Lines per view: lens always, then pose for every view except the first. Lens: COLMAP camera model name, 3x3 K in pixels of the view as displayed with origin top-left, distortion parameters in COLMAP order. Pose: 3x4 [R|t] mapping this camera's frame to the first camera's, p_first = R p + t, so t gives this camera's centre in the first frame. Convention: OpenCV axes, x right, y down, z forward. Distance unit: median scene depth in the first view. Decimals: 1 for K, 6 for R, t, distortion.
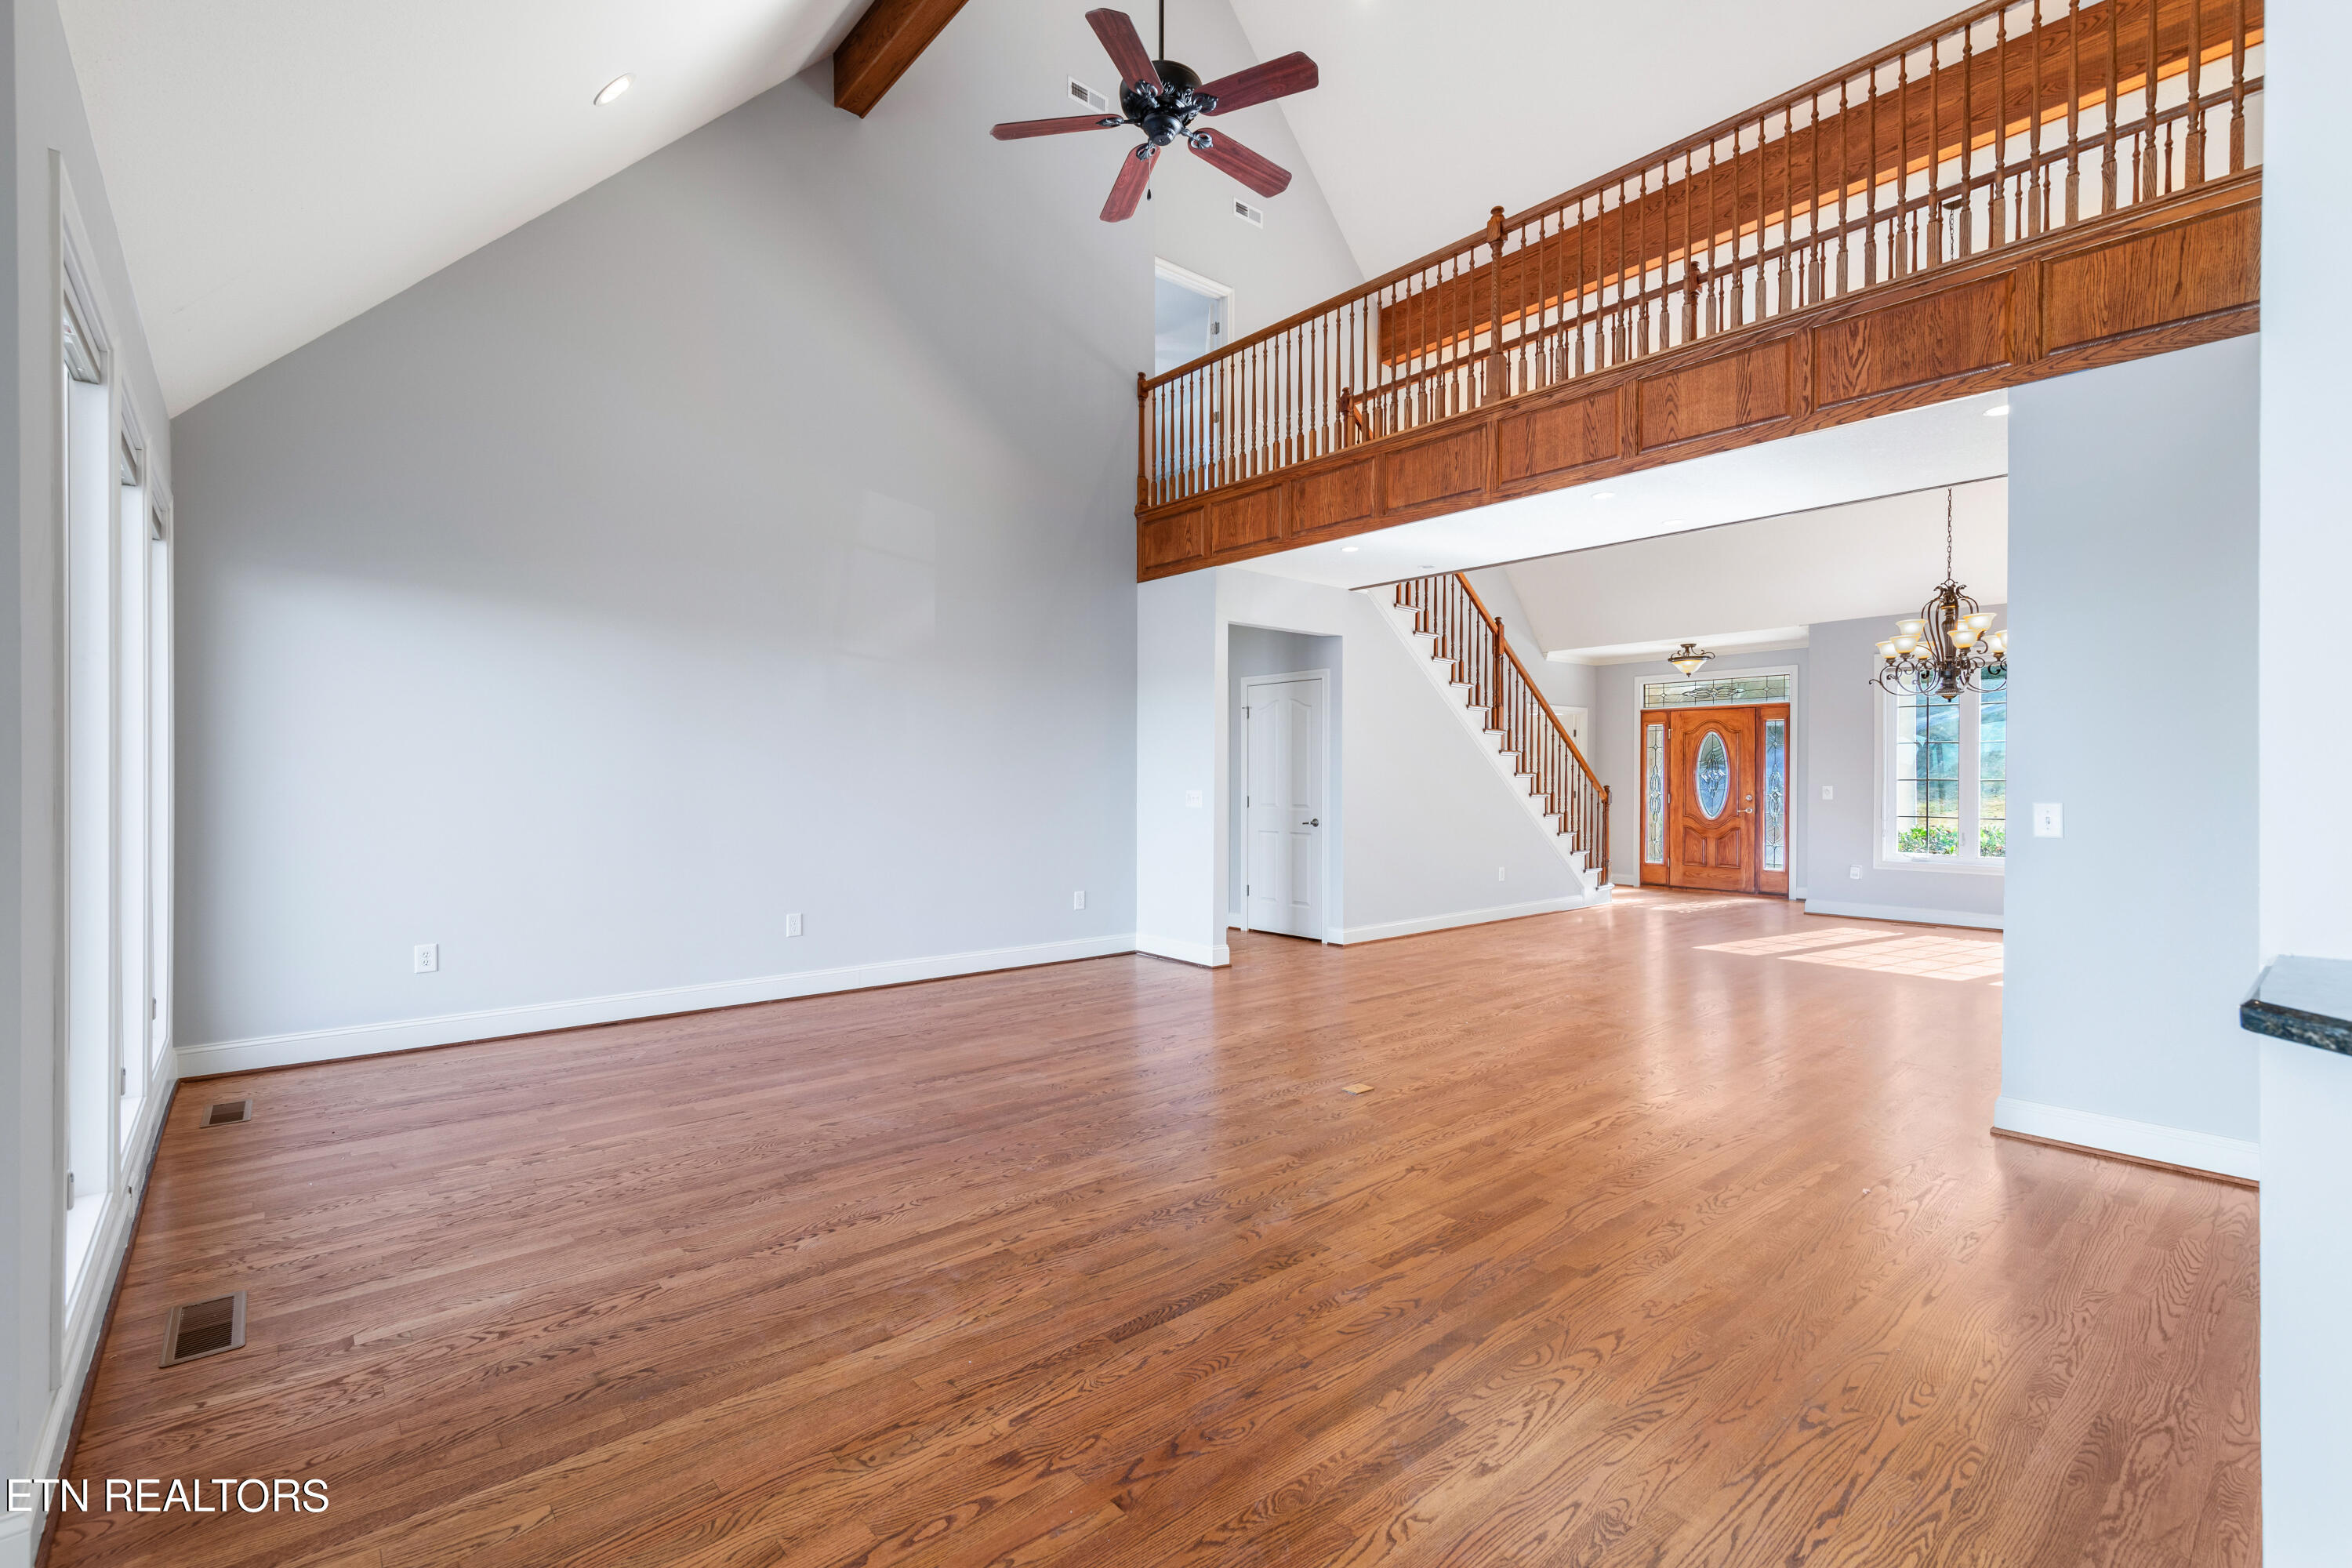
lens RADIAL K [[1056.3, 0, 1157.5], [0, 1056.3, 781.4], [0, 0, 1]] dist [0.016682, 0.000059]
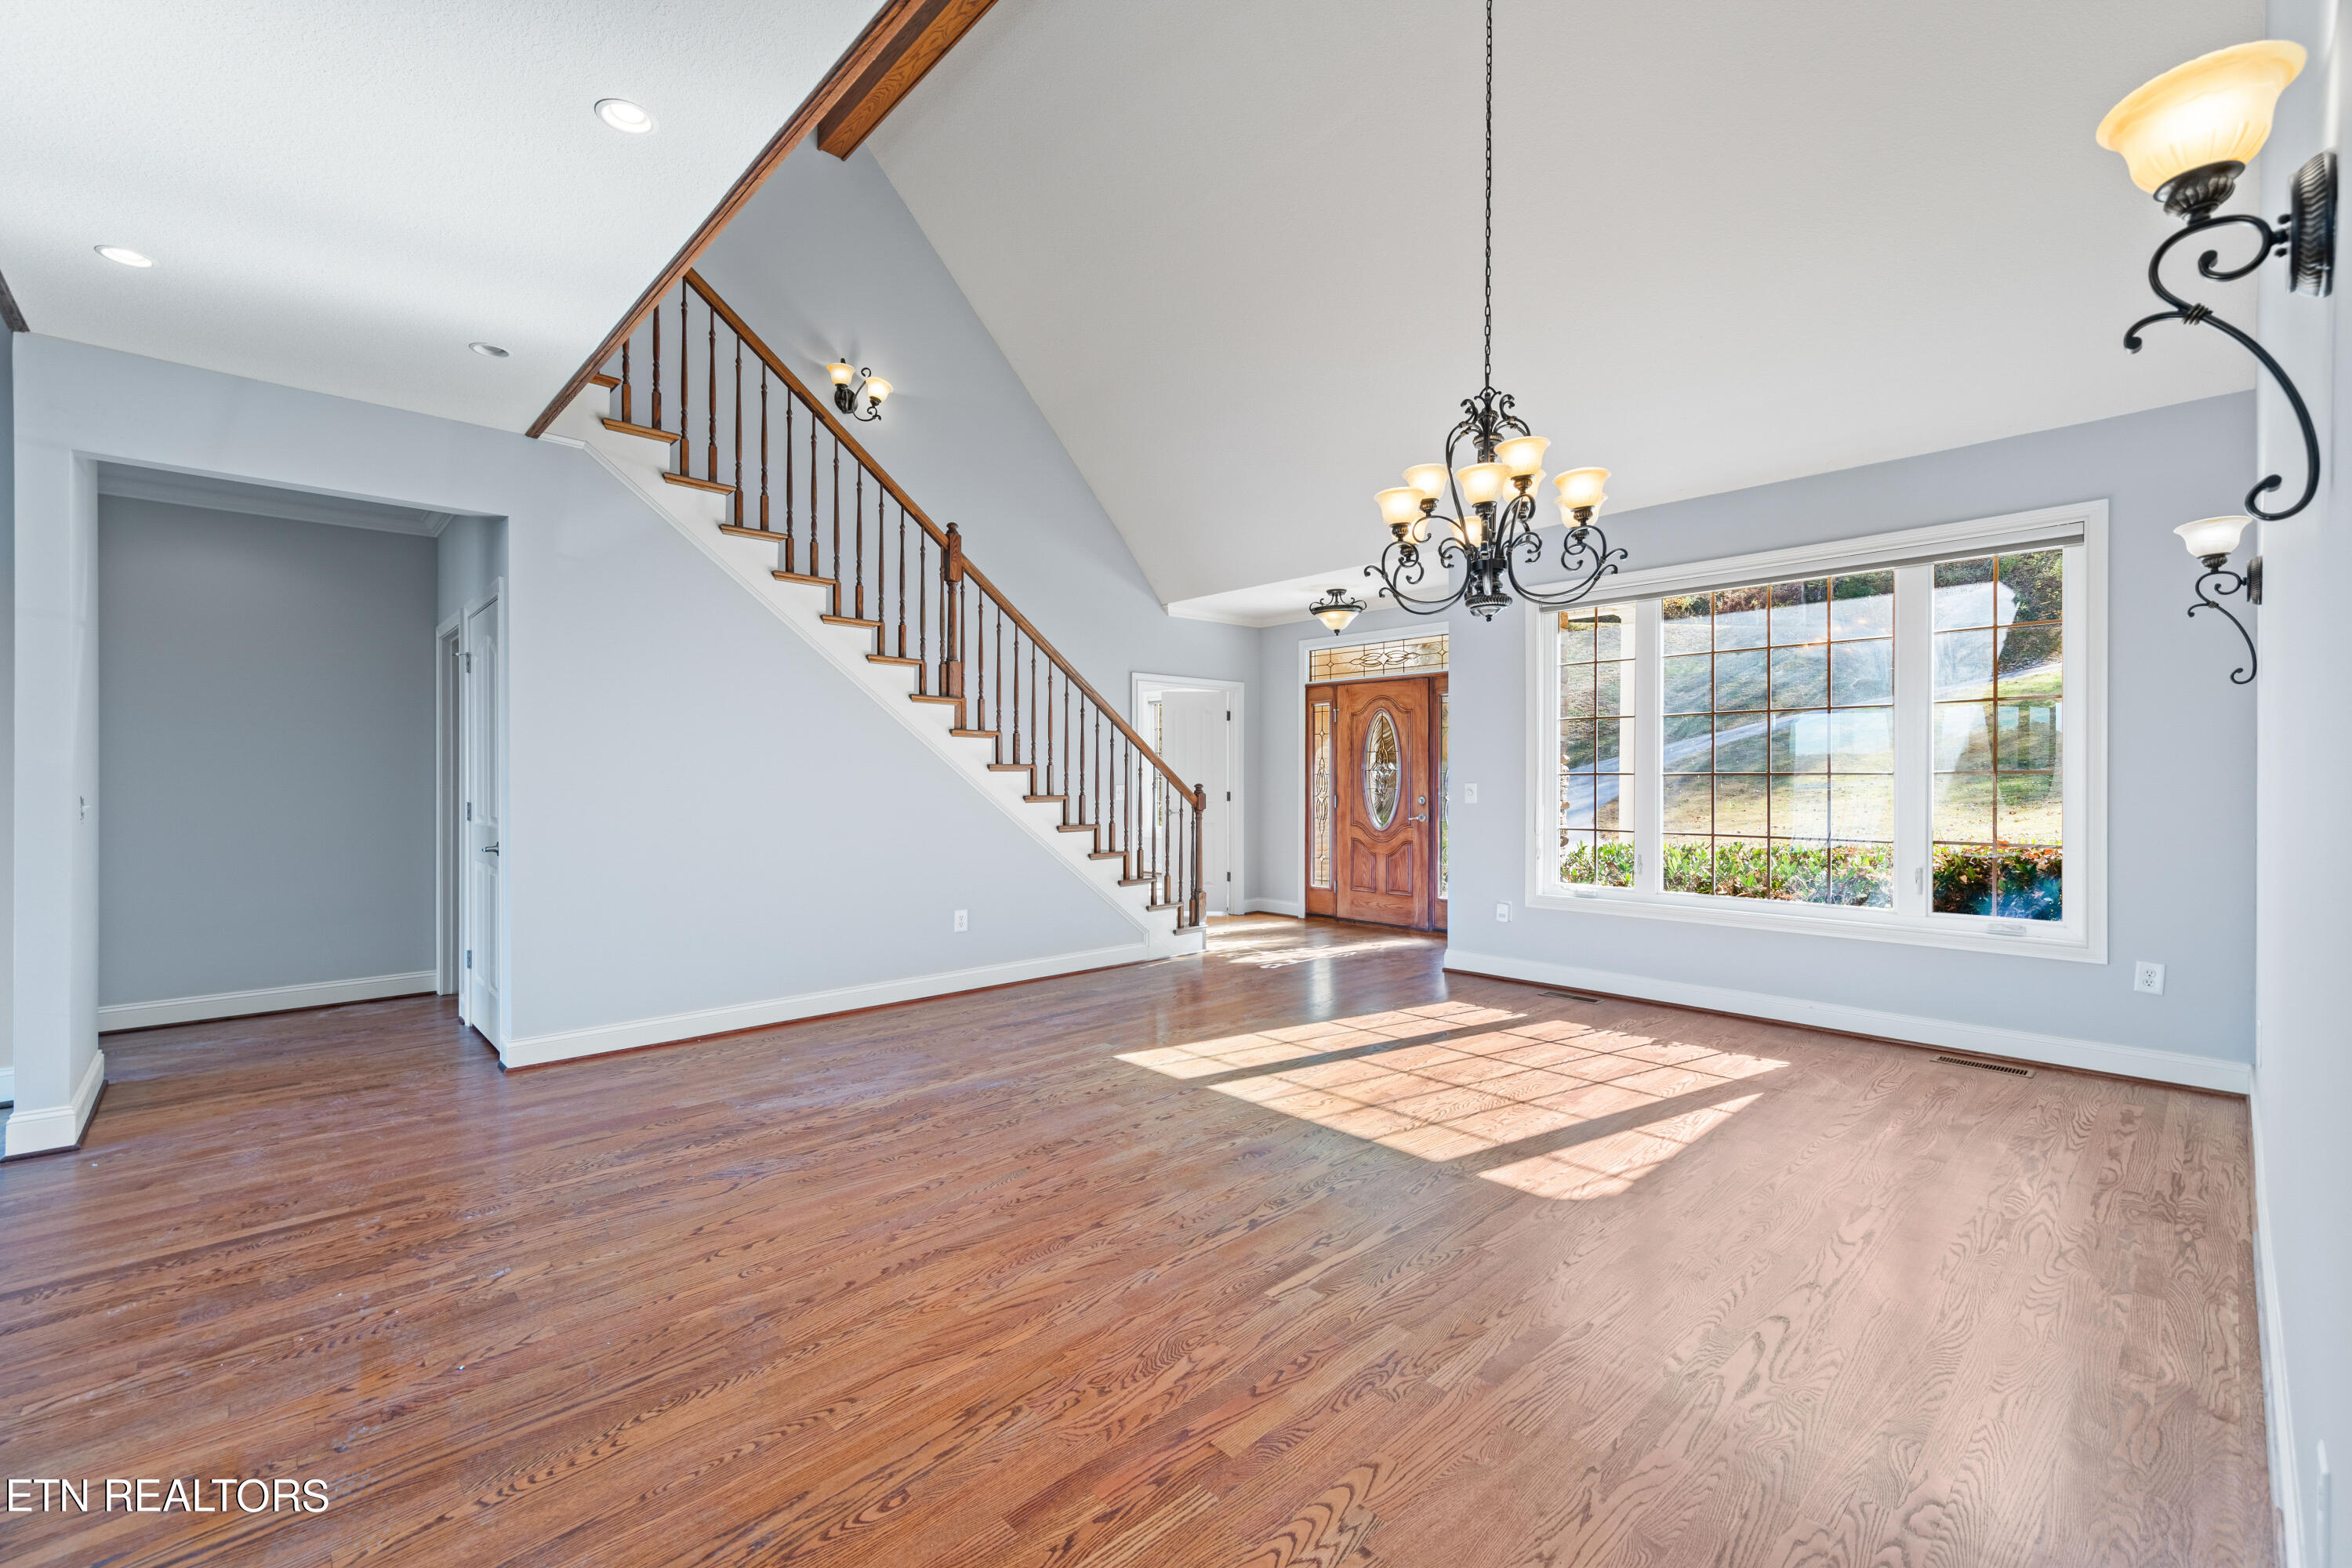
lens RADIAL K [[986.9, 0, 1176.0], [0, 986.9, 784.0], [0, 0, 1]] dist [0.013682, -0.013010]
pose [[0.998672, -0.001671, 0.051496, 0.347467], [0.001630, 0.999998, 0.000840, 0.003169], [-0.051498, -0.000755, 0.998673, 0.321409]]
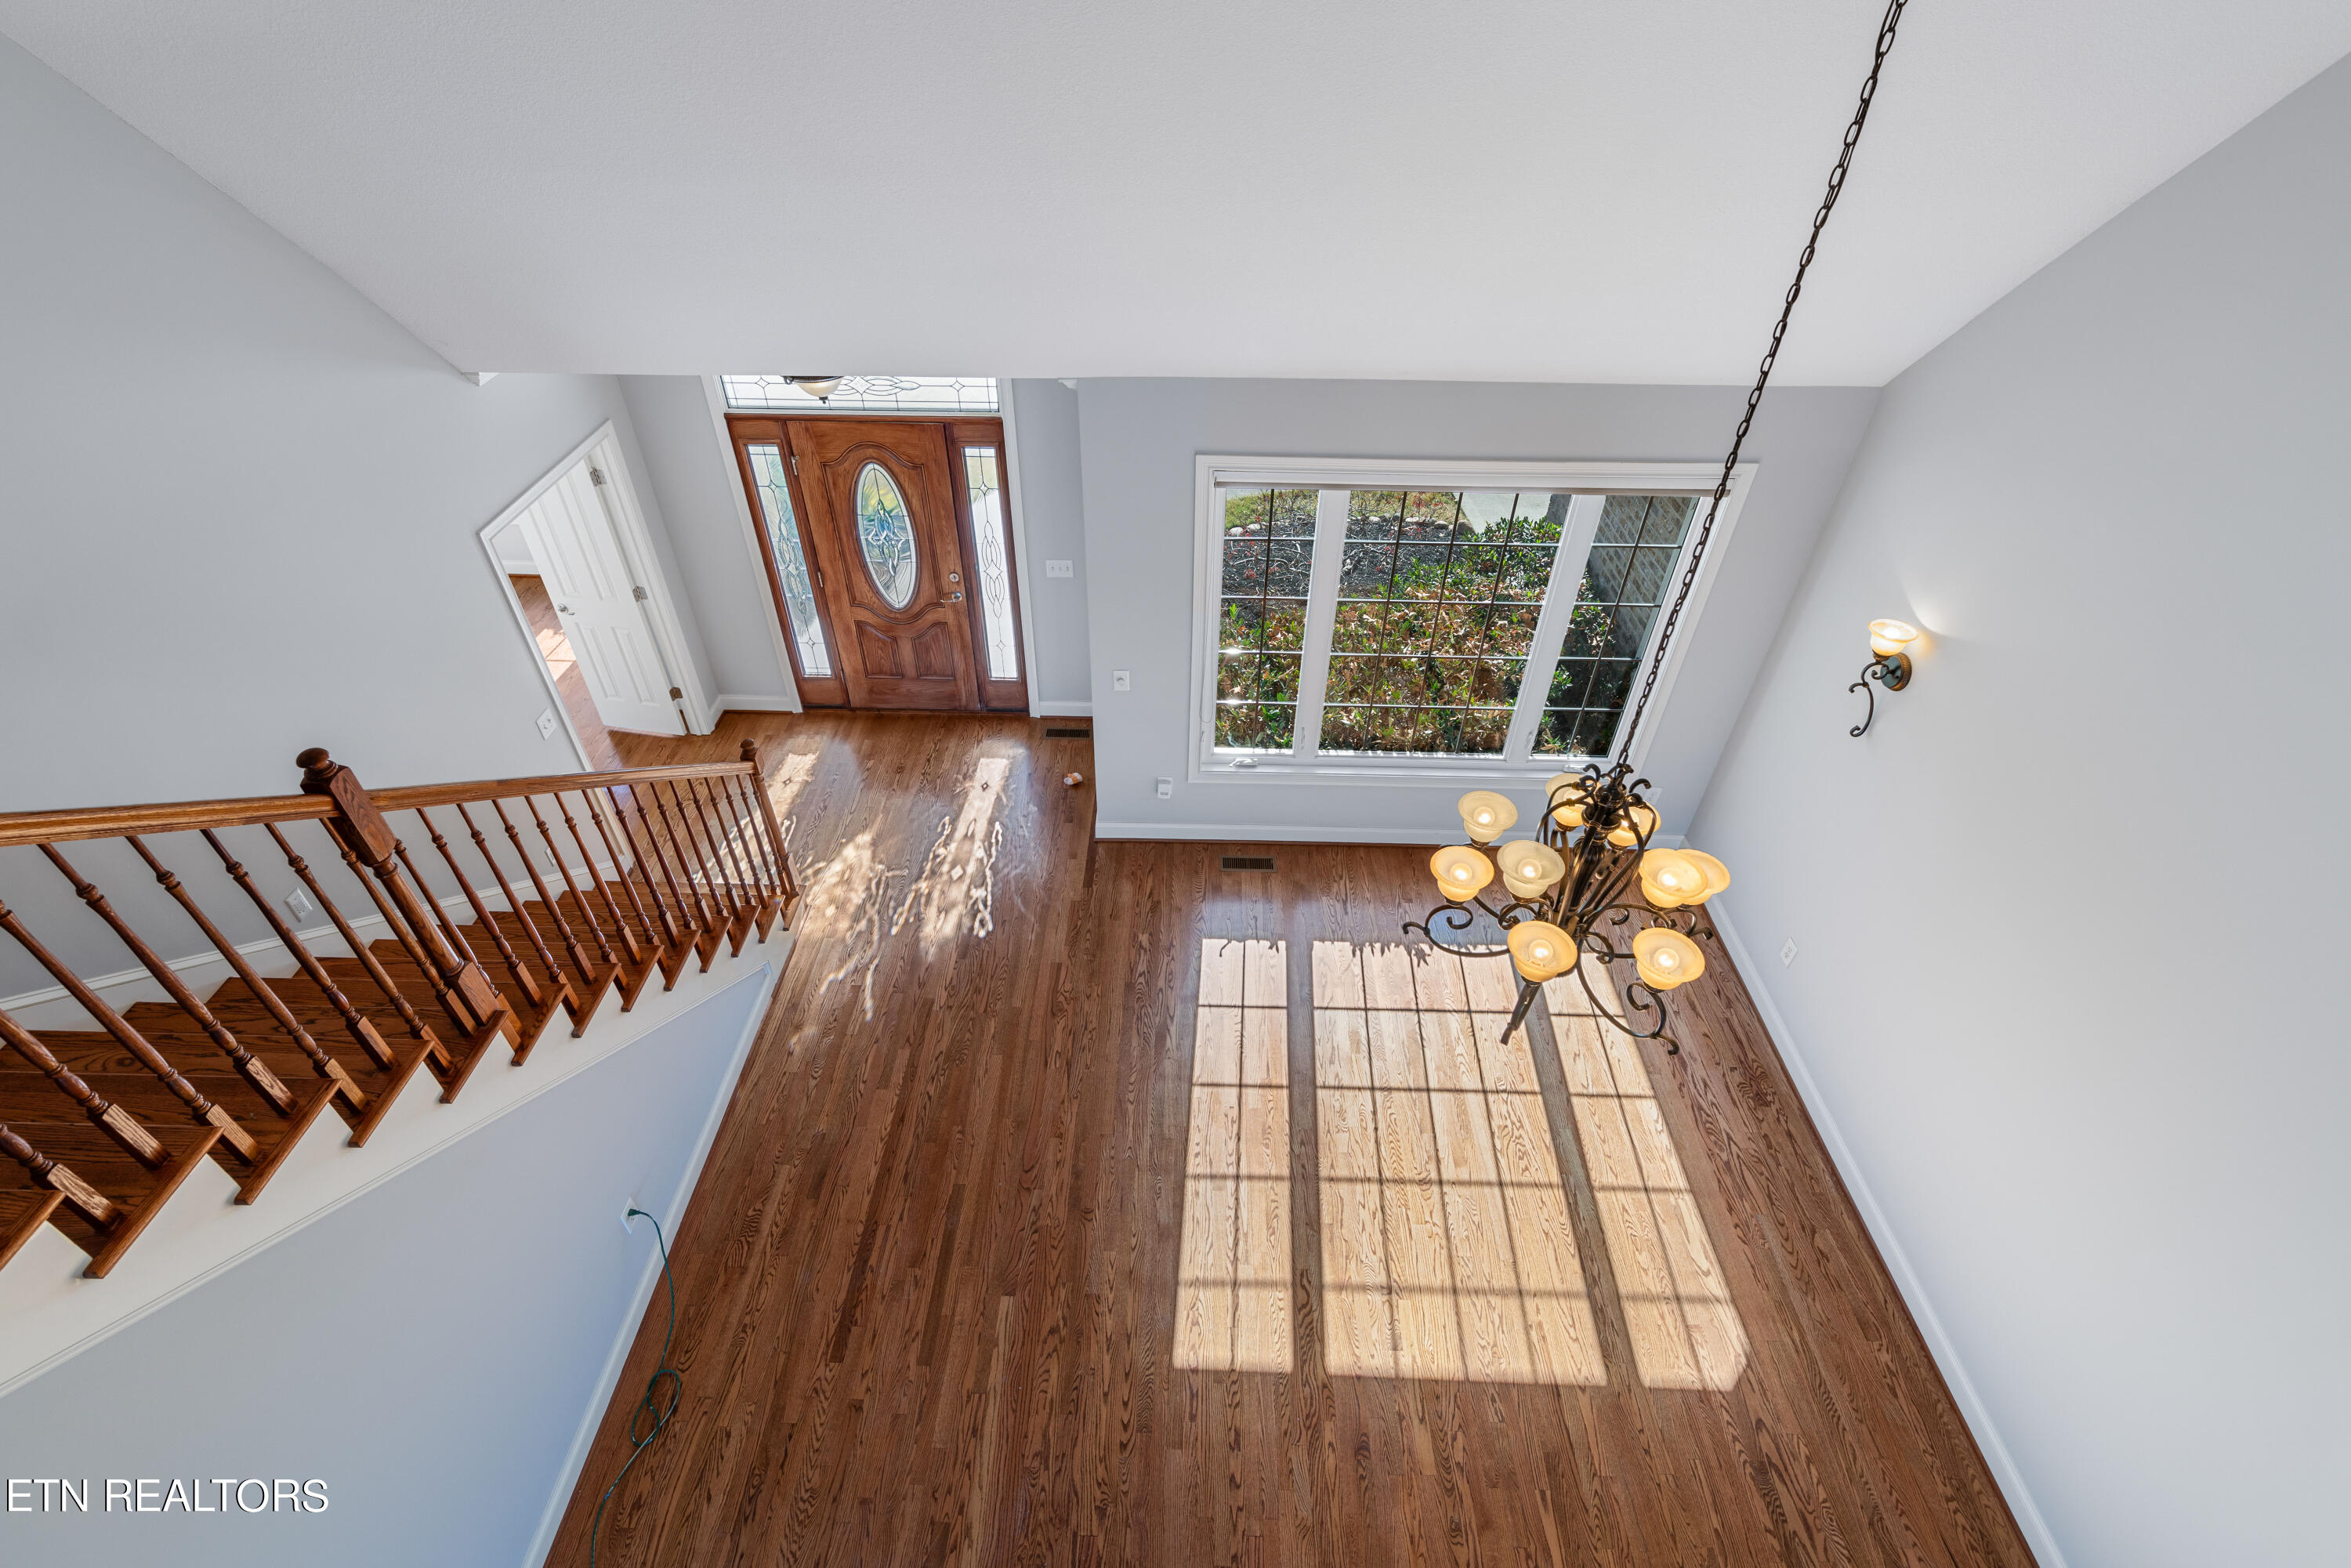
lens RADIAL K [[1055.8, 0, 1157.0], [0, 1055.8, 781.4], [0, 0, 1]] dist [0.016682, 0.000059]
pose [[0.676066, -0.474483, 0.563737, 0.253559], [0.002057, 0.766286, 0.642497, -0.263379], [-0.736838, -0.433211, 0.519036, 0.567637]]
